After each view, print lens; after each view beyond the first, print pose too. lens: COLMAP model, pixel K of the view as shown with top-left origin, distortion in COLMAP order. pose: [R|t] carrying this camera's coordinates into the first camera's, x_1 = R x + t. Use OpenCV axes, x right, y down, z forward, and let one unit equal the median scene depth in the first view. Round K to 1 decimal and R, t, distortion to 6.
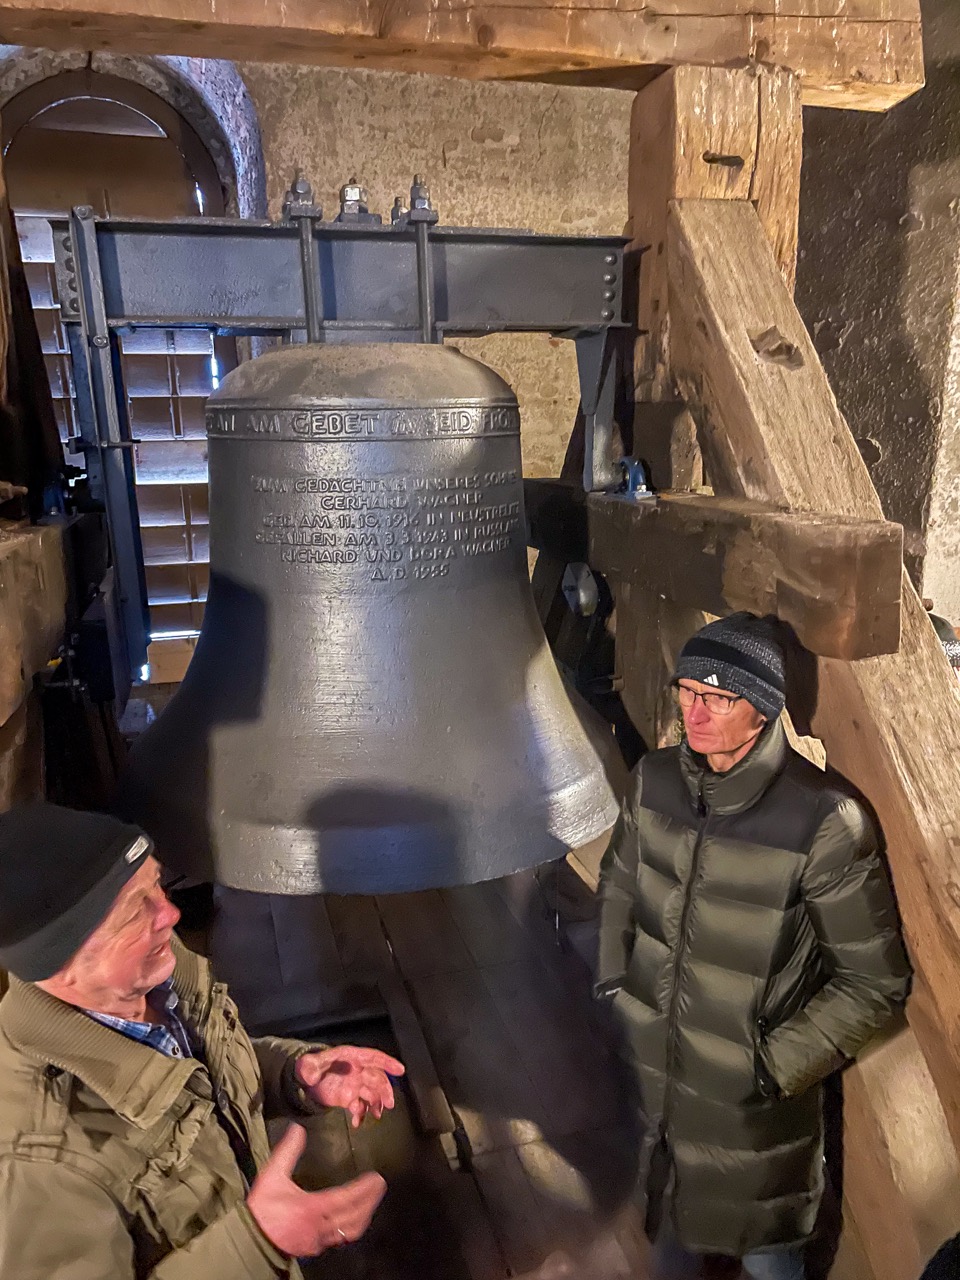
lens RADIAL K [[949.6, 0, 484.3], [0, 949.6, 633.6], [0, 0, 1]] dist [0.100523, -0.122178]
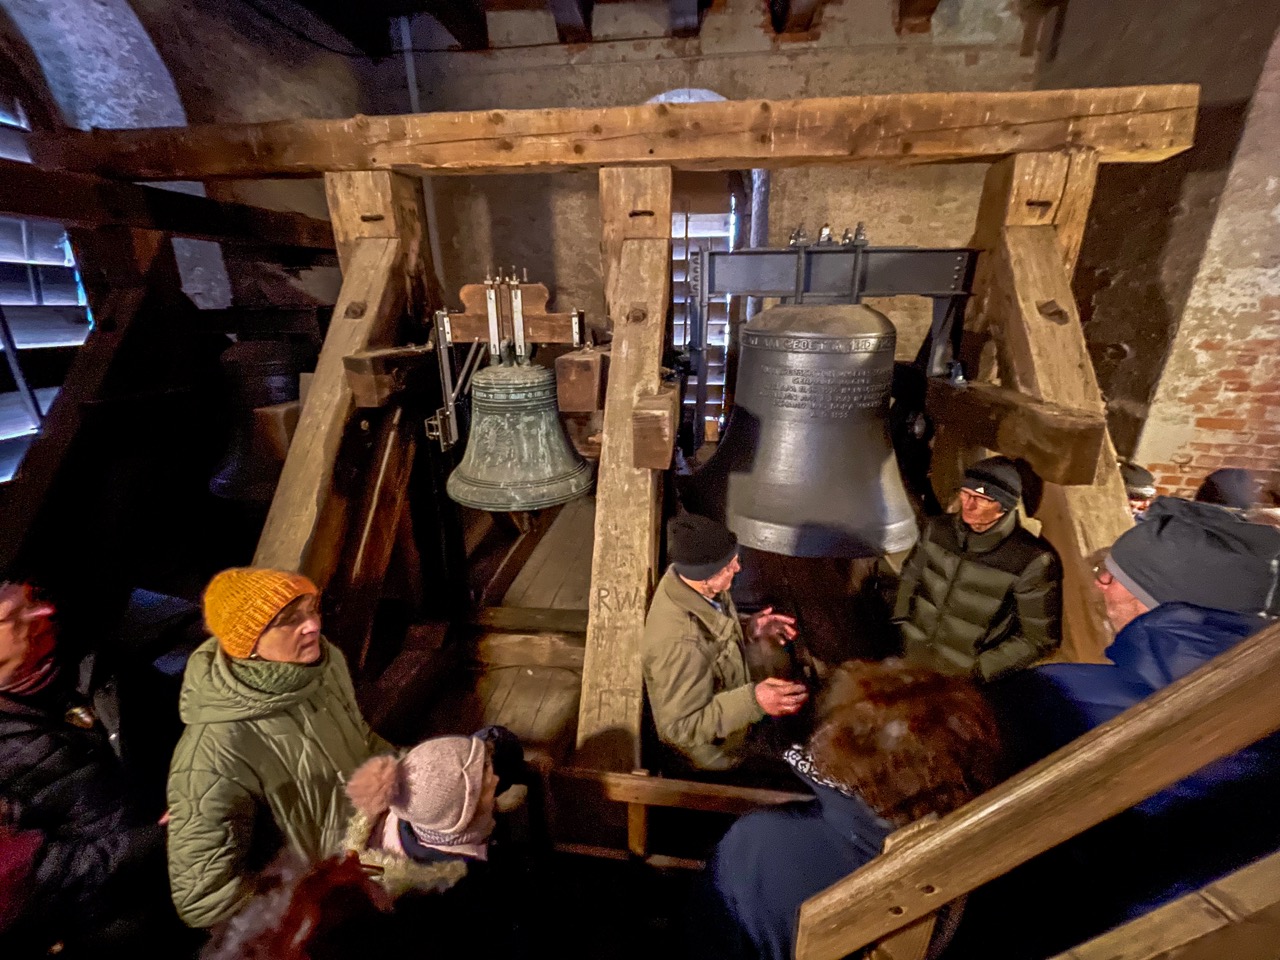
lens RADIAL K [[516.2, 0, 649.4], [0, 516.2, 477.7], [0, 0, 1]] dist [-0.001227, -0.000246]
pose [[0.930681, 0.131488, -0.341385, -0.039170], [-0.088067, 0.986258, 0.139780, -0.049540], [0.355073, -0.100026, 0.929472, -0.229814]]
